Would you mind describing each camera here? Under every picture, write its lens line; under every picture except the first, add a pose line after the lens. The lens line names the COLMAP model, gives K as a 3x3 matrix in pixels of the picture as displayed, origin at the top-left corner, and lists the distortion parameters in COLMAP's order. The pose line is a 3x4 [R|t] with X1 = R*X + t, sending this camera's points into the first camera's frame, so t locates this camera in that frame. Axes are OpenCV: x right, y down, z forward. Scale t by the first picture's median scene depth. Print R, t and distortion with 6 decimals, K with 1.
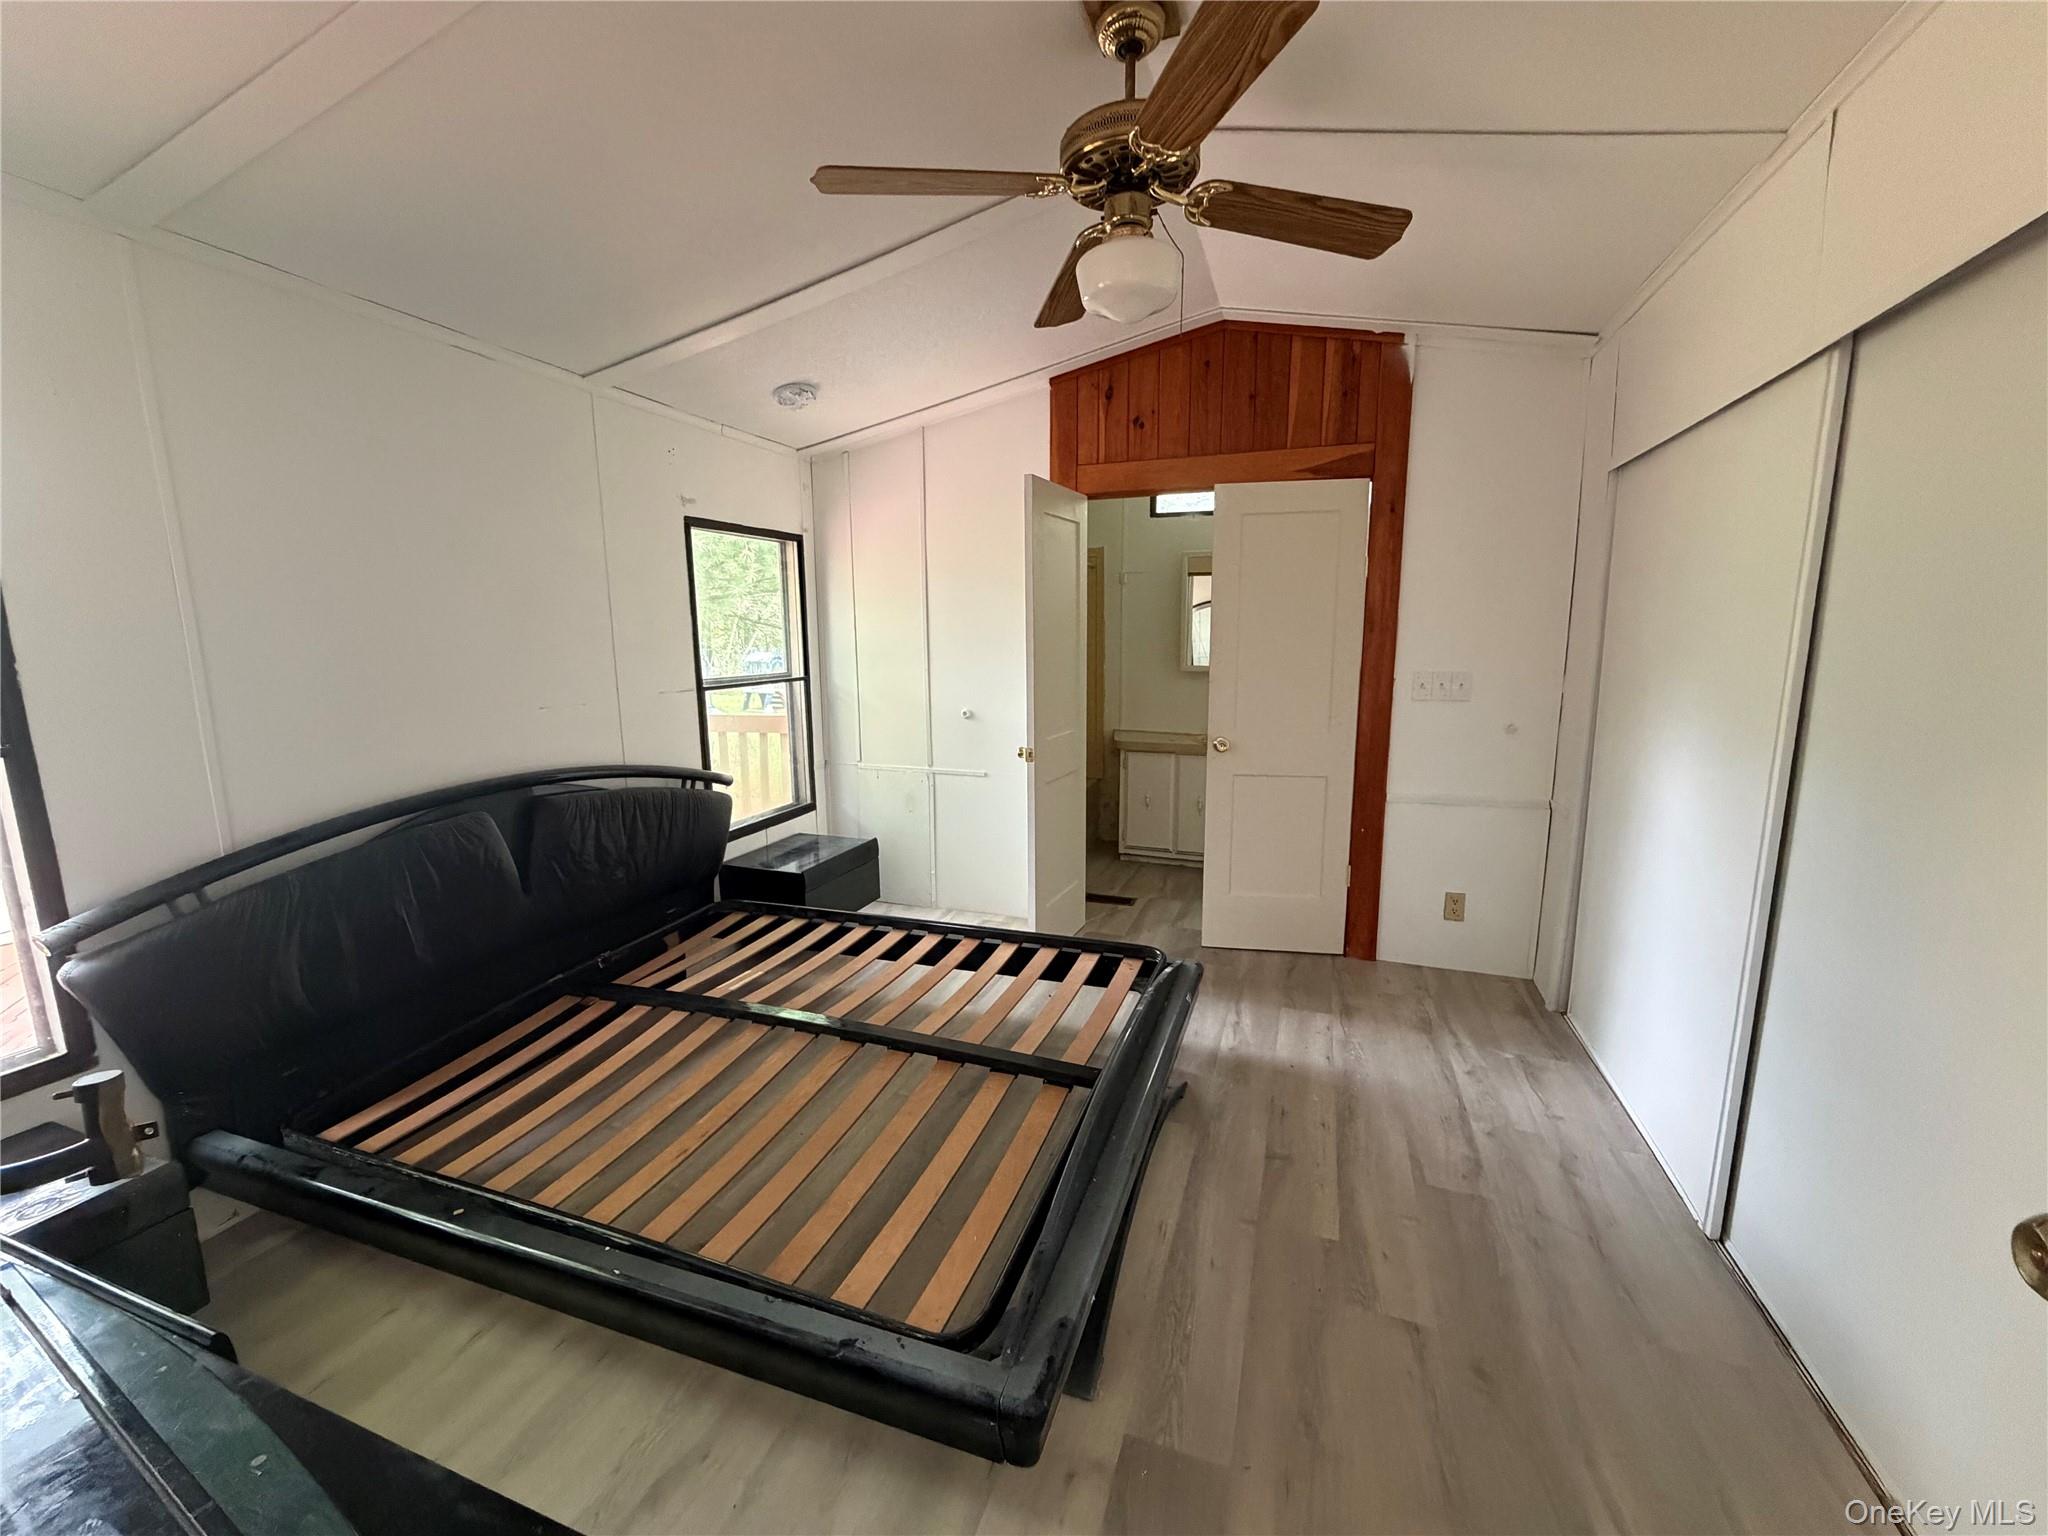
lens RADIAL K [[815.9, 0, 1026.7], [0, 815.9, 770.5], [0, 0, 1]] dist [-0.000387, 0.000237]
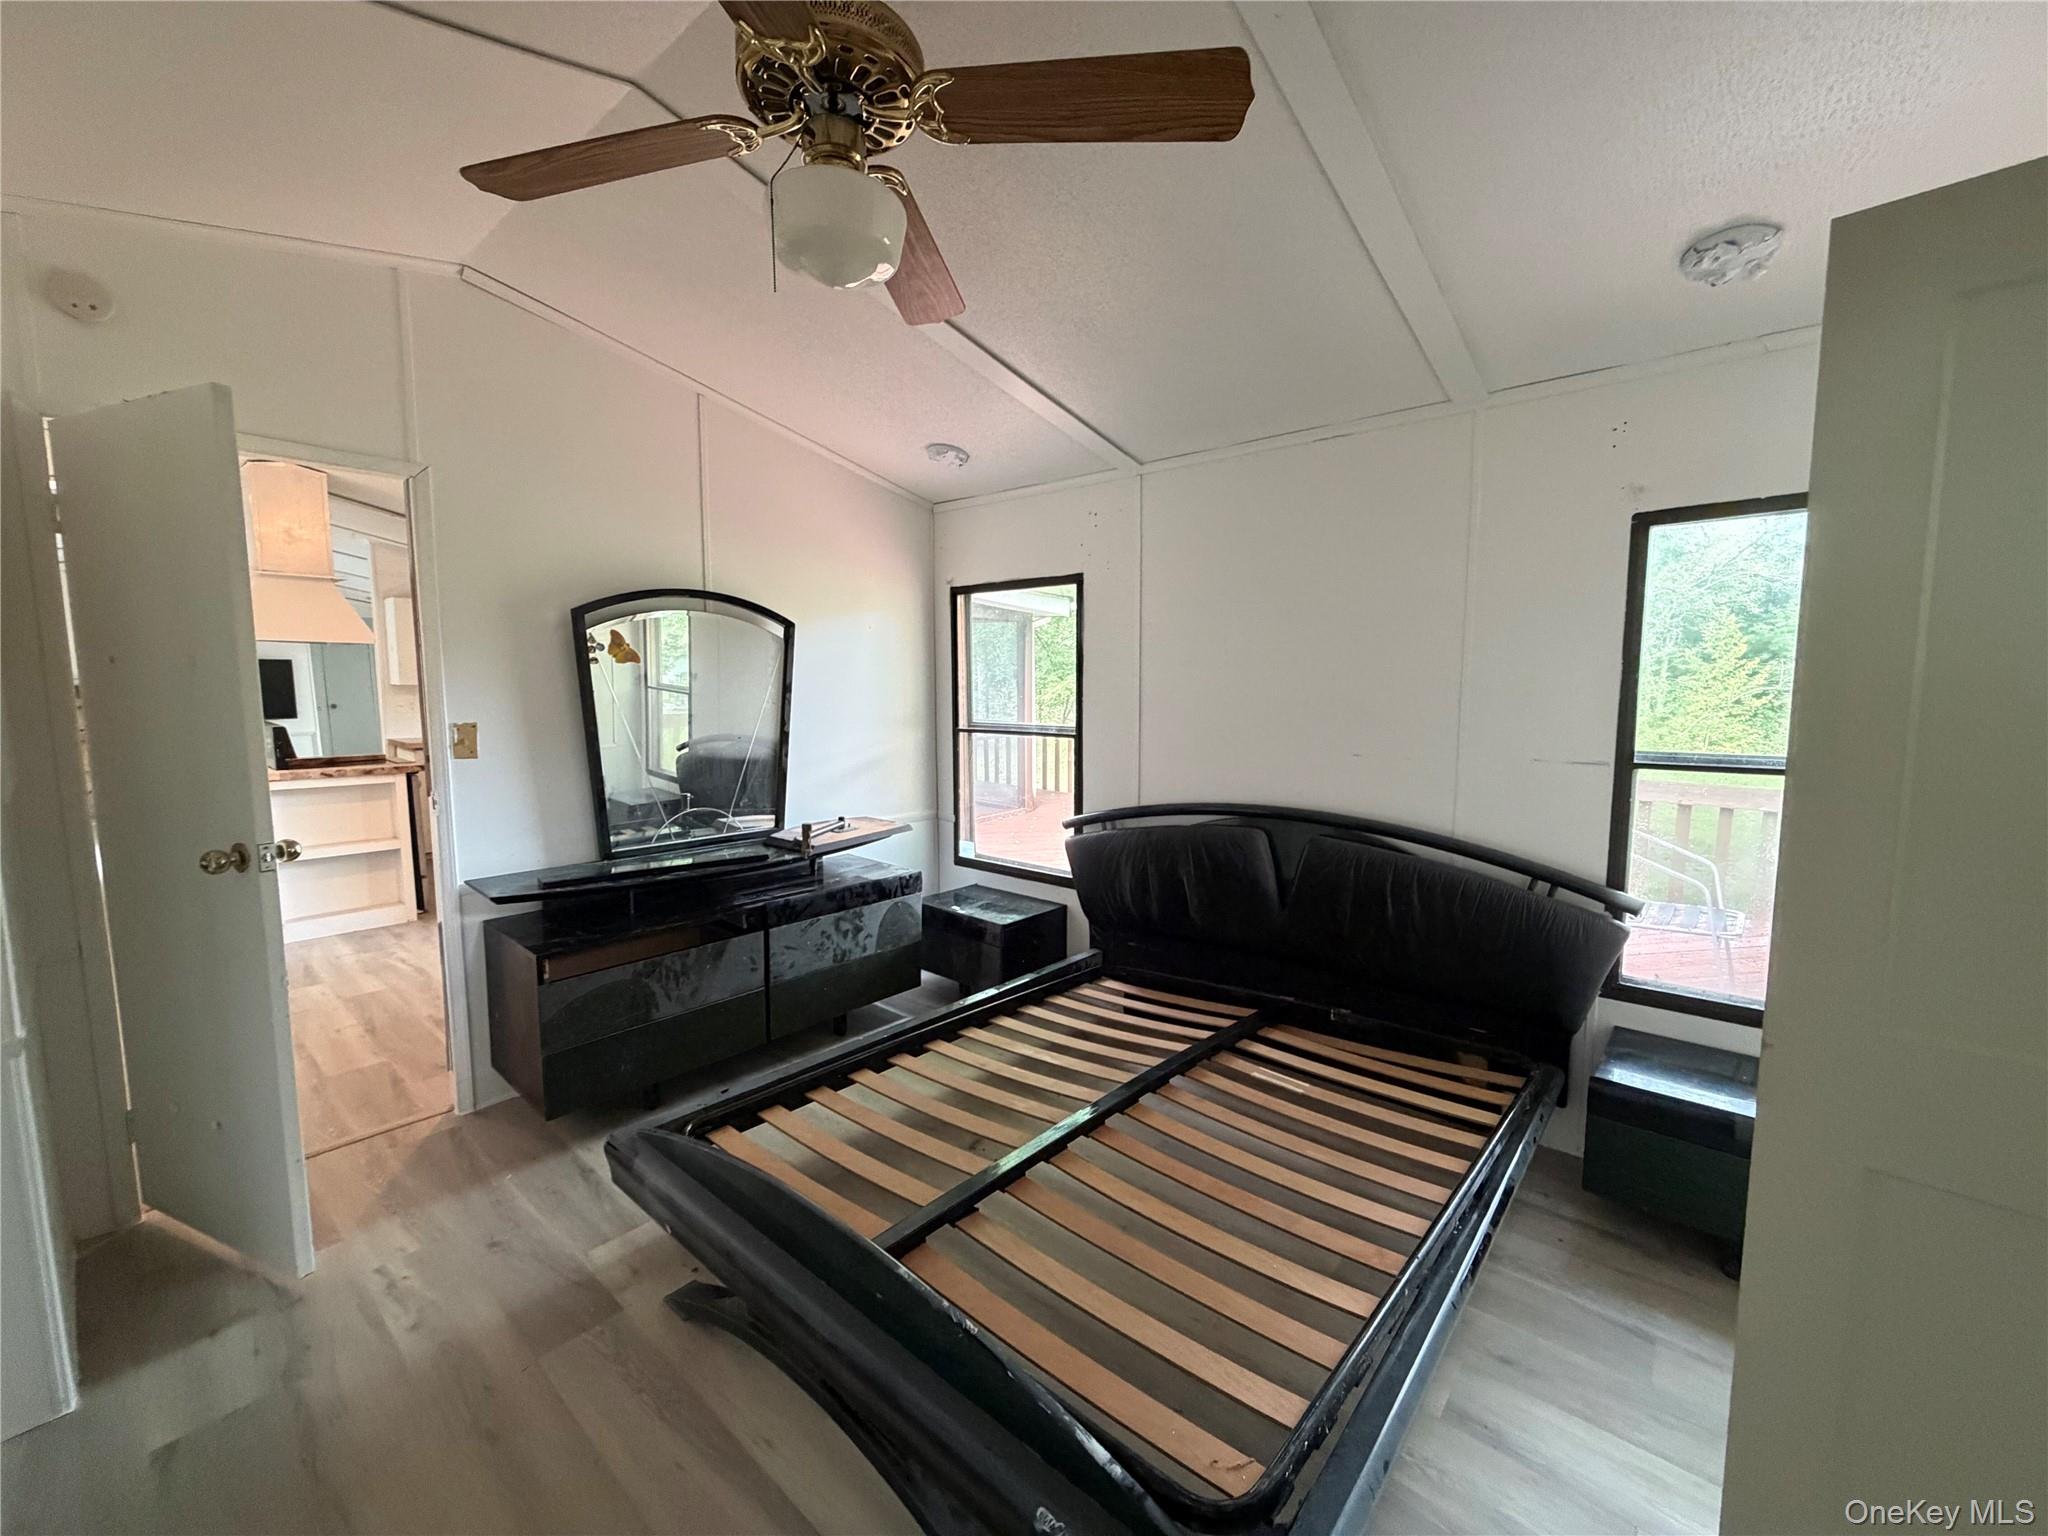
lens RADIAL K [[815.9, 0, 1025.6], [0, 815.9, 778.5], [0, 0, 1]] dist [-0.000387, 0.000237]
pose [[-0.362086, 0.124907, -0.923738, 0.445602], [-0.142891, 0.971831, 0.187421, -0.157768], [0.921128, 0.199857, -0.334038, 0.838835]]
